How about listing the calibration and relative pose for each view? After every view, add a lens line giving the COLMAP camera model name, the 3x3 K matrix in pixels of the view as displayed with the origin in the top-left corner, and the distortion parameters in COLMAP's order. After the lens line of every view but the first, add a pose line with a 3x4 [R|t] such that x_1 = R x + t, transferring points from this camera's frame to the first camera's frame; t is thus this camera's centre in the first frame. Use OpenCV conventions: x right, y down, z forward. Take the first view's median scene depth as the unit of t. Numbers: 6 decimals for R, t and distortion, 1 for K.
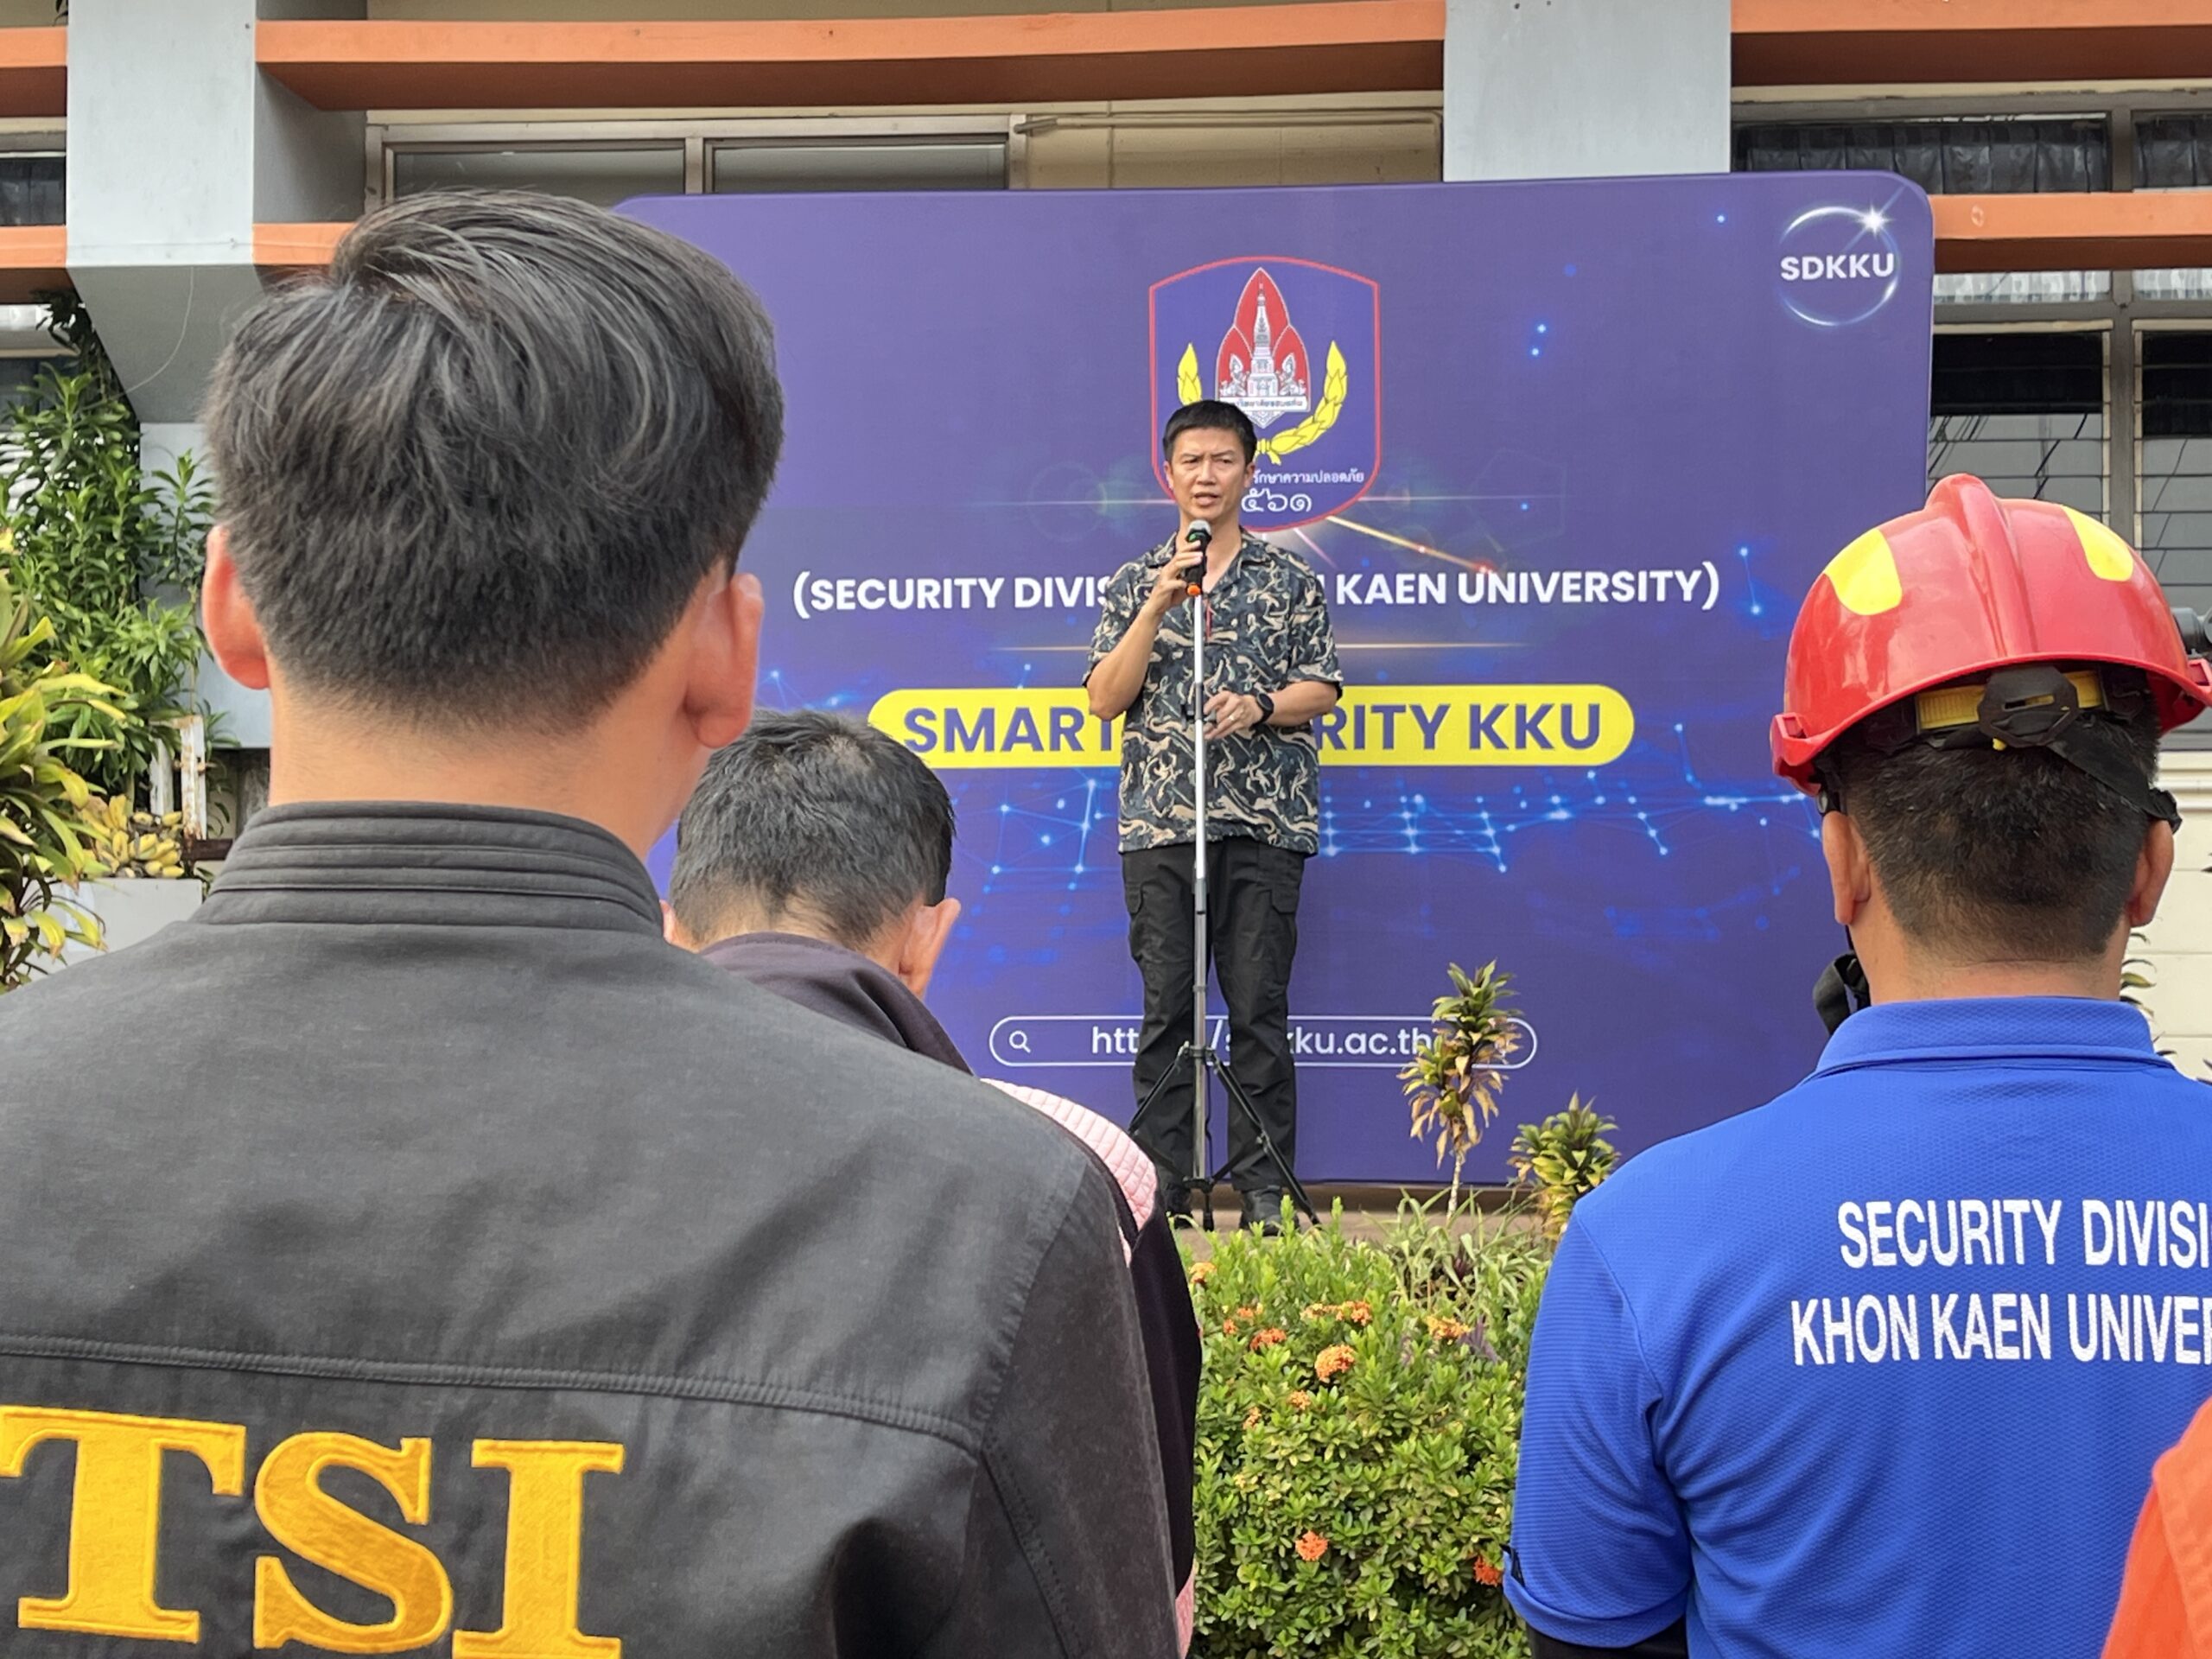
lens RADIAL K [[3985.7, 0, 1103.2], [0, 3985.7, 830.9], [0, 0, 1]] dist [0.019062, 0.000000]
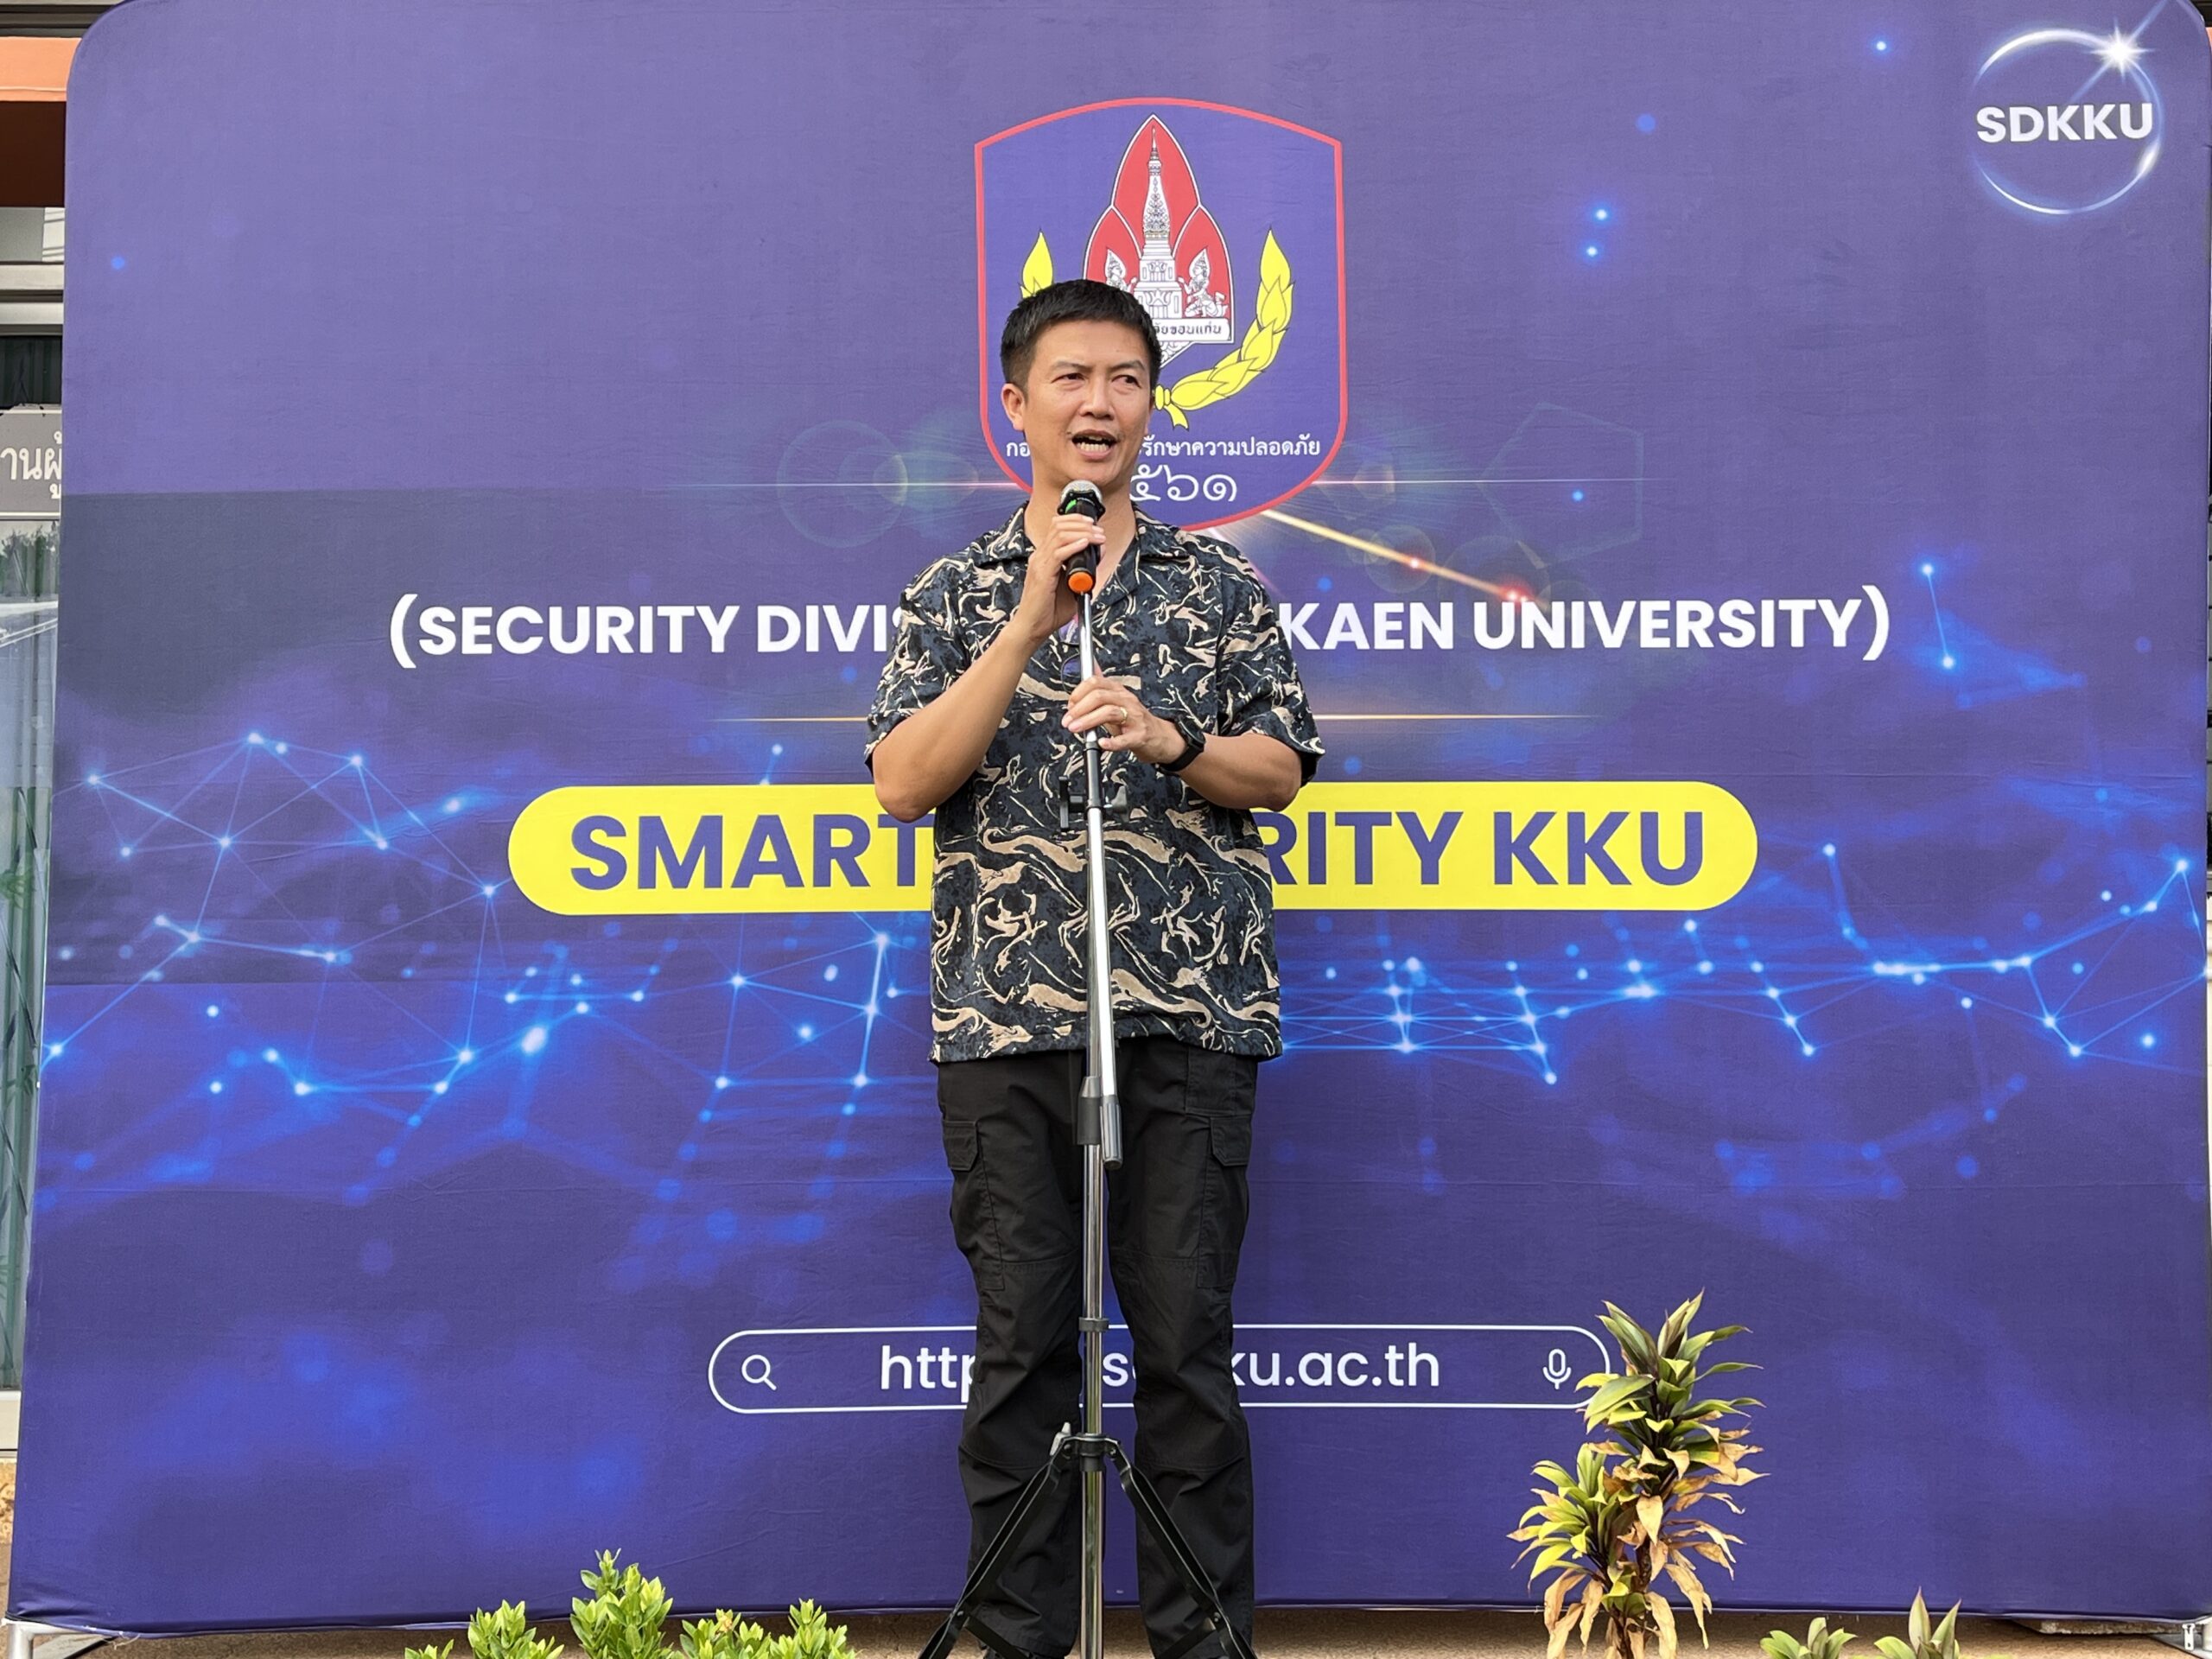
lens RADIAL K [[2774.8, 0, 1085.4], [0, 2774.8, 770.7], [0, 0, 1]] dist [0.101109, 0.000000]
pose [[0.995612, 0.004659, 0.093457, -0.011766], [0.001355, 0.997937, -0.064188, -0.010451], [-0.093563, 0.064033, 0.993552, 0.575908]]
